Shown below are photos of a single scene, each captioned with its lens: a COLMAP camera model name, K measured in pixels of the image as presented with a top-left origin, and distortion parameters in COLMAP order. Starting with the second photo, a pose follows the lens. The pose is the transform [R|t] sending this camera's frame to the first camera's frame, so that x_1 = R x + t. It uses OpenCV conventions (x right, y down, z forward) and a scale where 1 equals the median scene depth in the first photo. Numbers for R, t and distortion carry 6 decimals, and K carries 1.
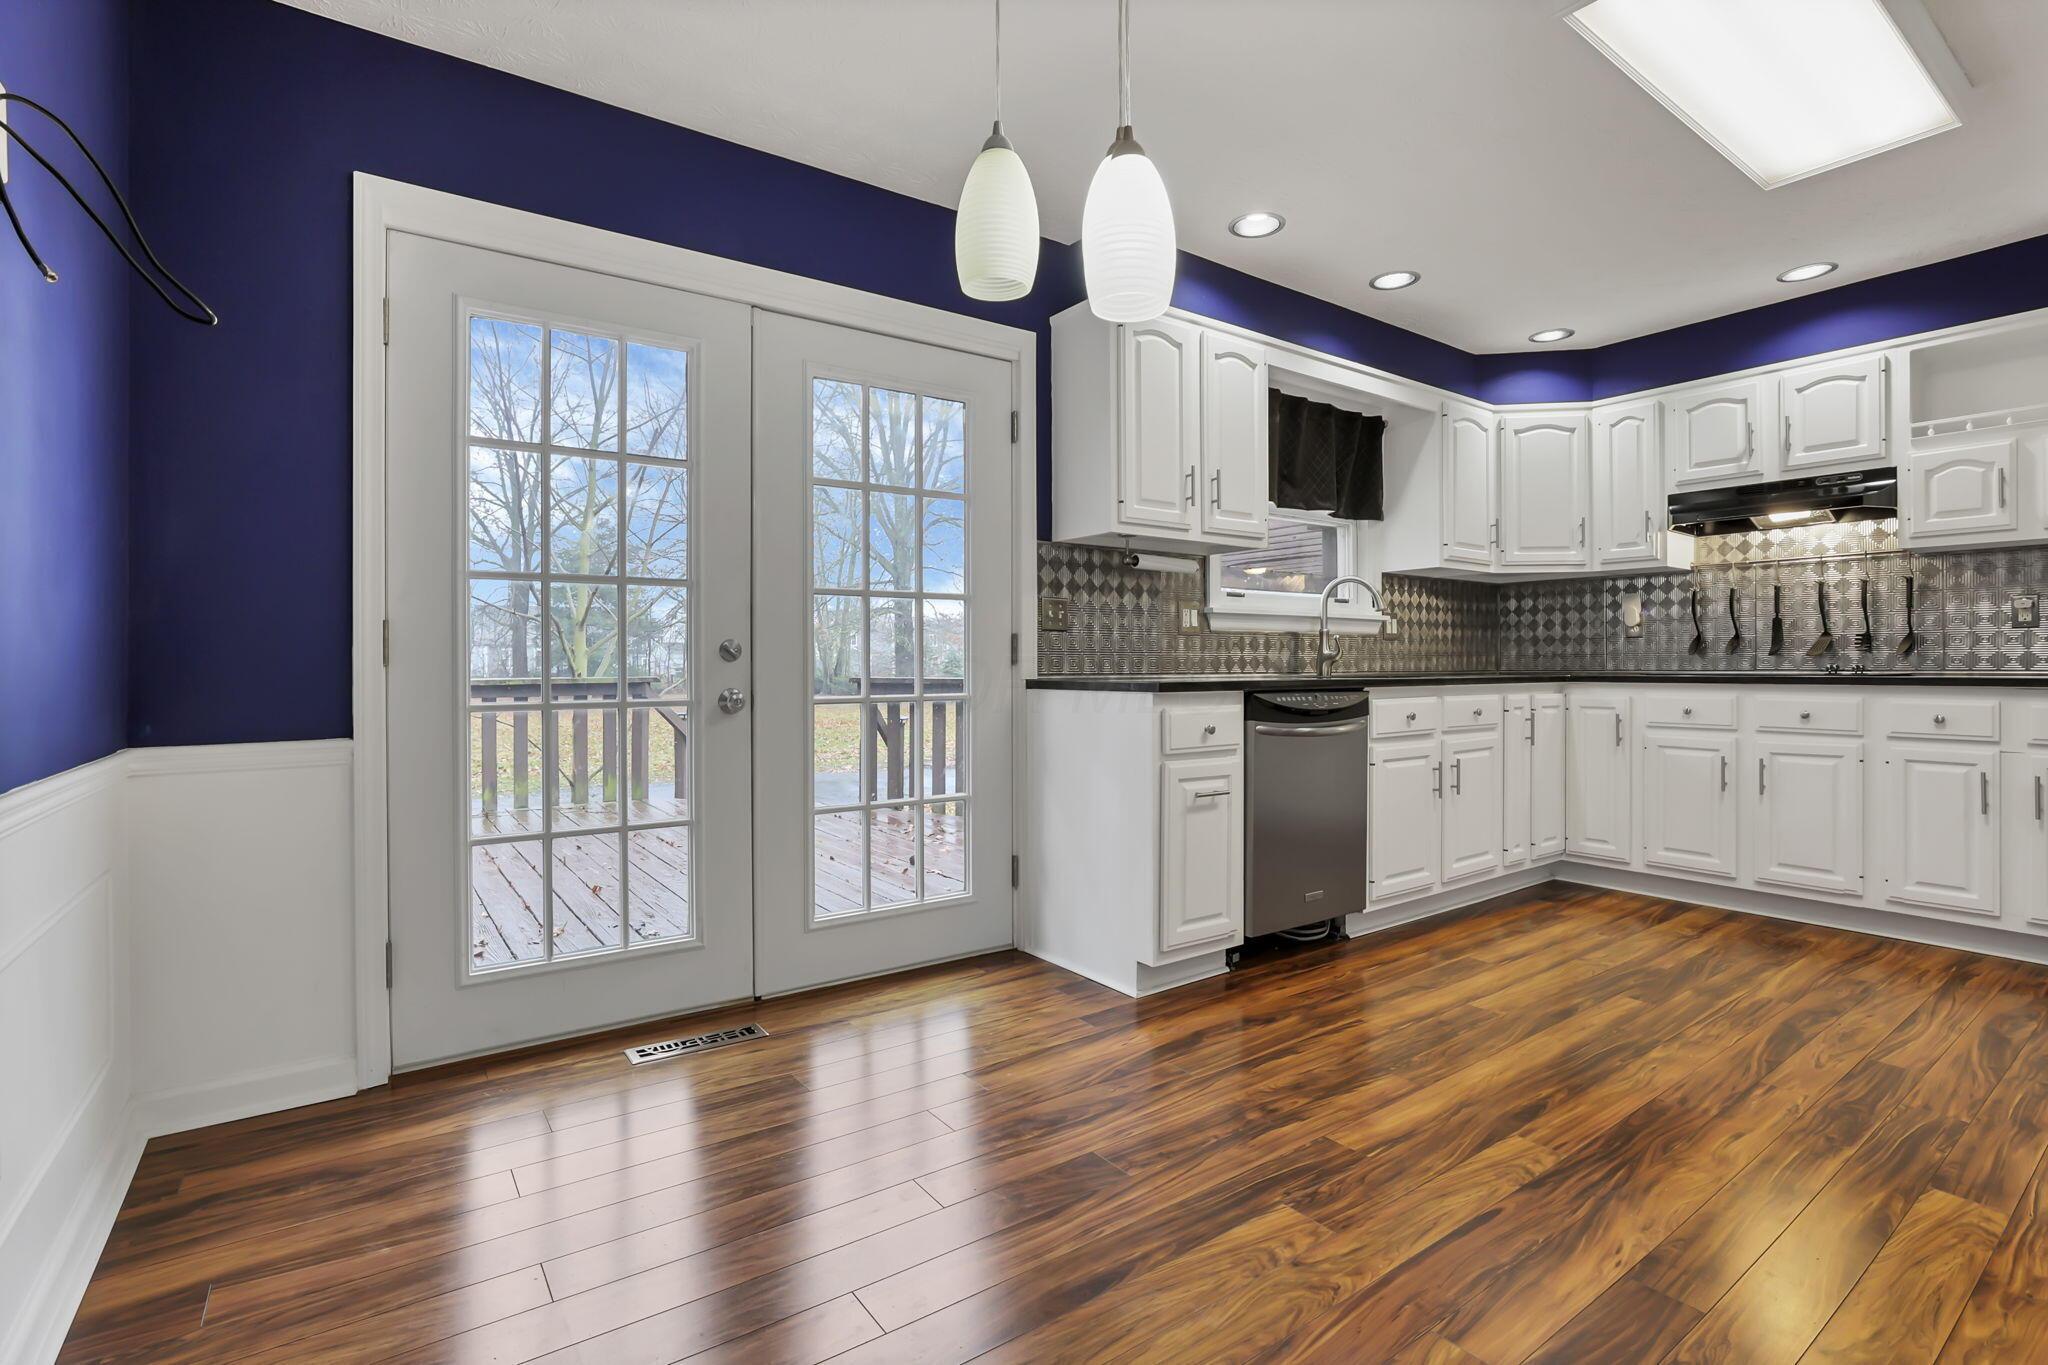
lens RADIAL K [[951.3, 0, 1021.6], [0, 951.3, 671.7], [0, 0, 1]] dist [-0.026613, 0.004594]
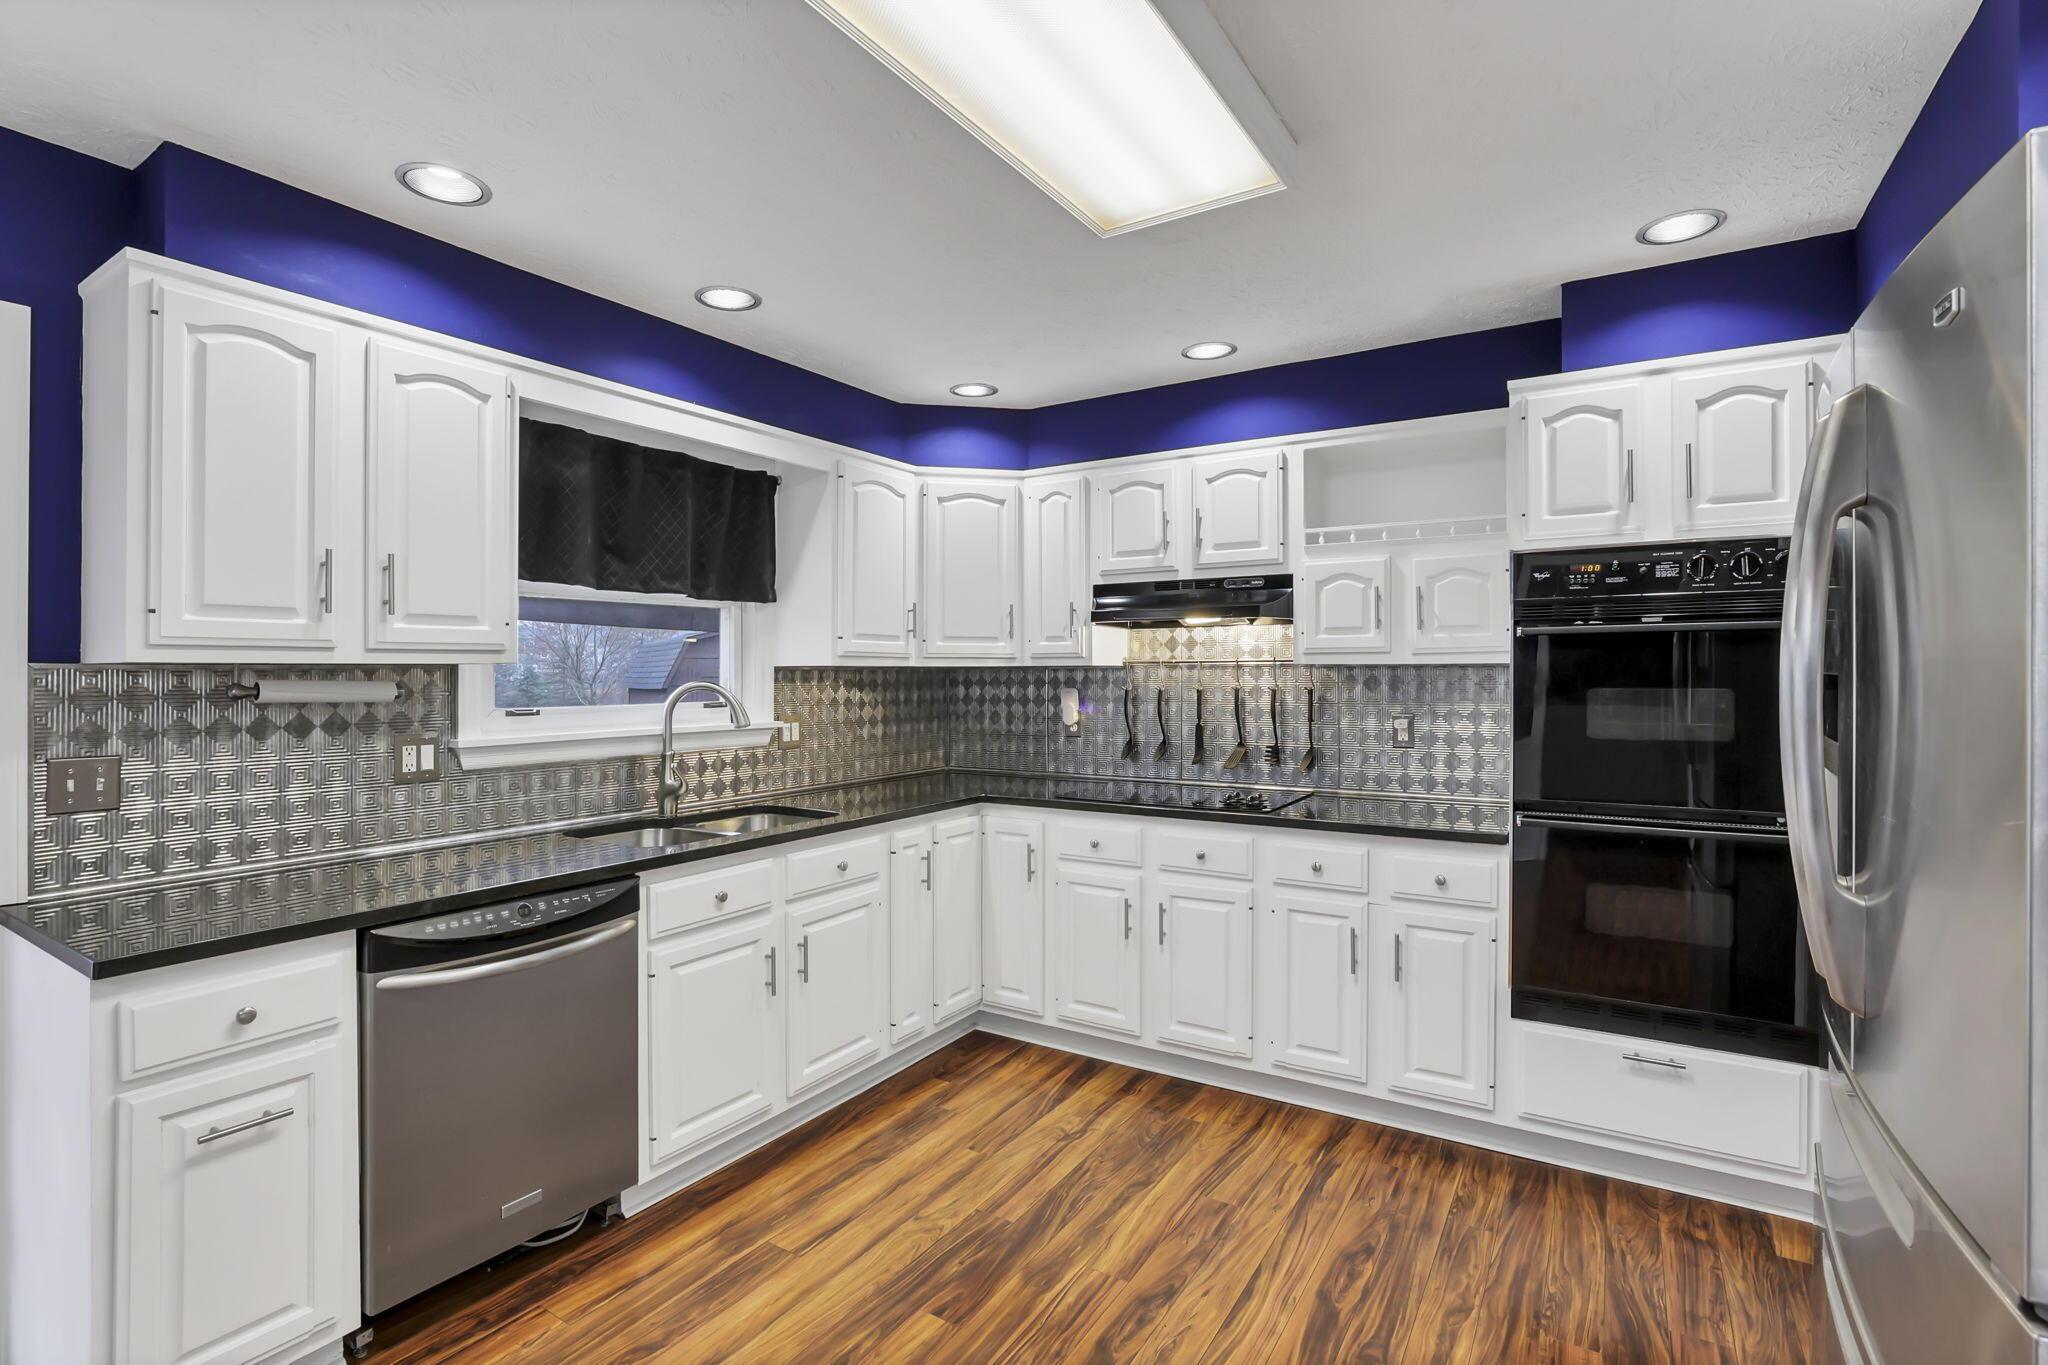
lens RADIAL K [[951.3, 0, 1006.5], [0, 951.3, 676.8], [0, 0, 1]] dist [-0.026613, 0.004594]
pose [[0.934978, 0.000298, 0.354706, 0.335071], [-0.000678, 0.999999, 0.000949, -0.116537], [-0.354706, -0.001128, 0.934977, 0.220149]]
